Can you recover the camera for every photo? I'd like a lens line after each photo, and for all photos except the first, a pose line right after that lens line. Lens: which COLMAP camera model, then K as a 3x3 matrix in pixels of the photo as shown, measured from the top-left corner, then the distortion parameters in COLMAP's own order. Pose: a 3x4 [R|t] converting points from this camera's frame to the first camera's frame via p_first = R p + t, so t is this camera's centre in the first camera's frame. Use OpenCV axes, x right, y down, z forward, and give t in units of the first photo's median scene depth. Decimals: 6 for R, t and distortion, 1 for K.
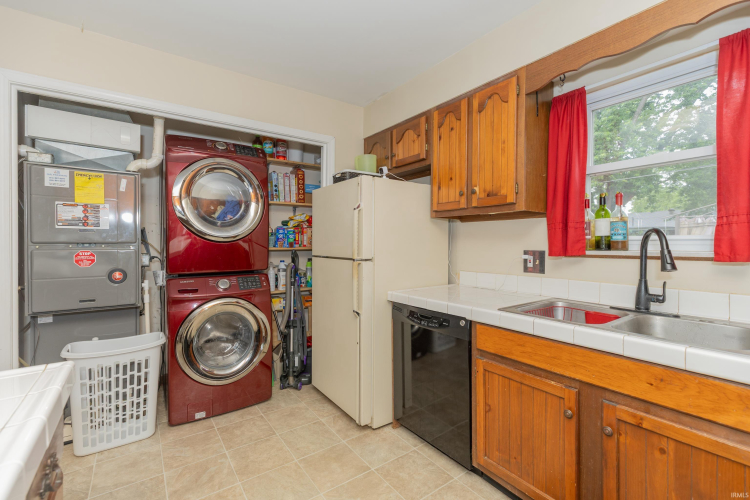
lens RADIAL K [[328.4, 0, 370.9], [0, 328.4, 246.4], [0, 0, 1]] dist [0.000332, -0.000122]
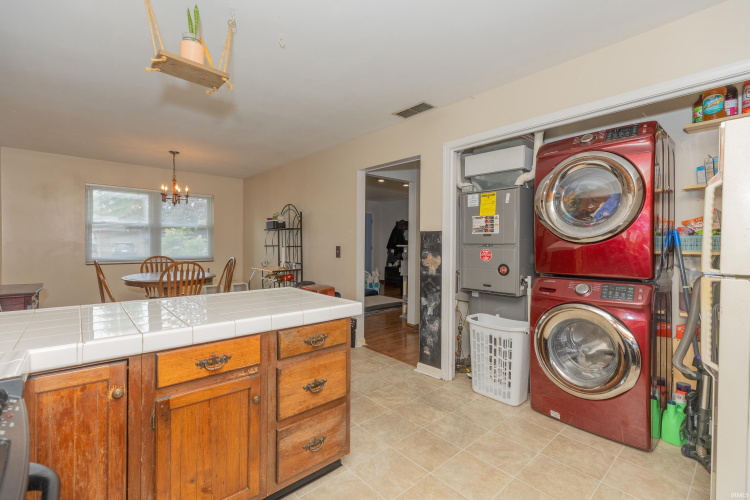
lens RADIAL K [[328.4, 0, 370.9], [0, 328.4, 246.4], [0, 0, 1]] dist [0.000332, -0.000122]
pose [[0.110958, 0.009306, -0.993781, 0.466264], [-0.011892, 0.999897, 0.008036, -0.005326], [0.993754, 0.010926, 0.111058, 0.355483]]
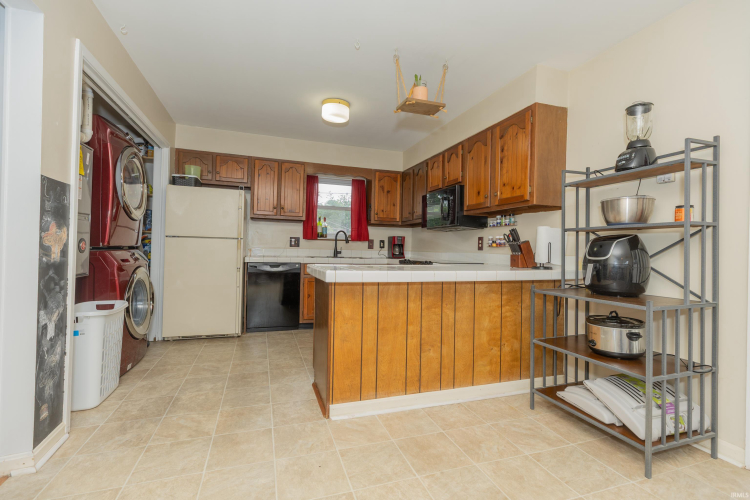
lens RADIAL K [[337.0, 0, 368.6], [0, 337.0, 248.2], [0, 0, 1]] dist [0.000963, 0.000020]
pose [[0.298469, 0.009720, 0.954370, -1.574915], [-0.018159, 0.999825, -0.004504, 0.090581], [-0.954247, -0.015986, 0.298593, -0.184598]]
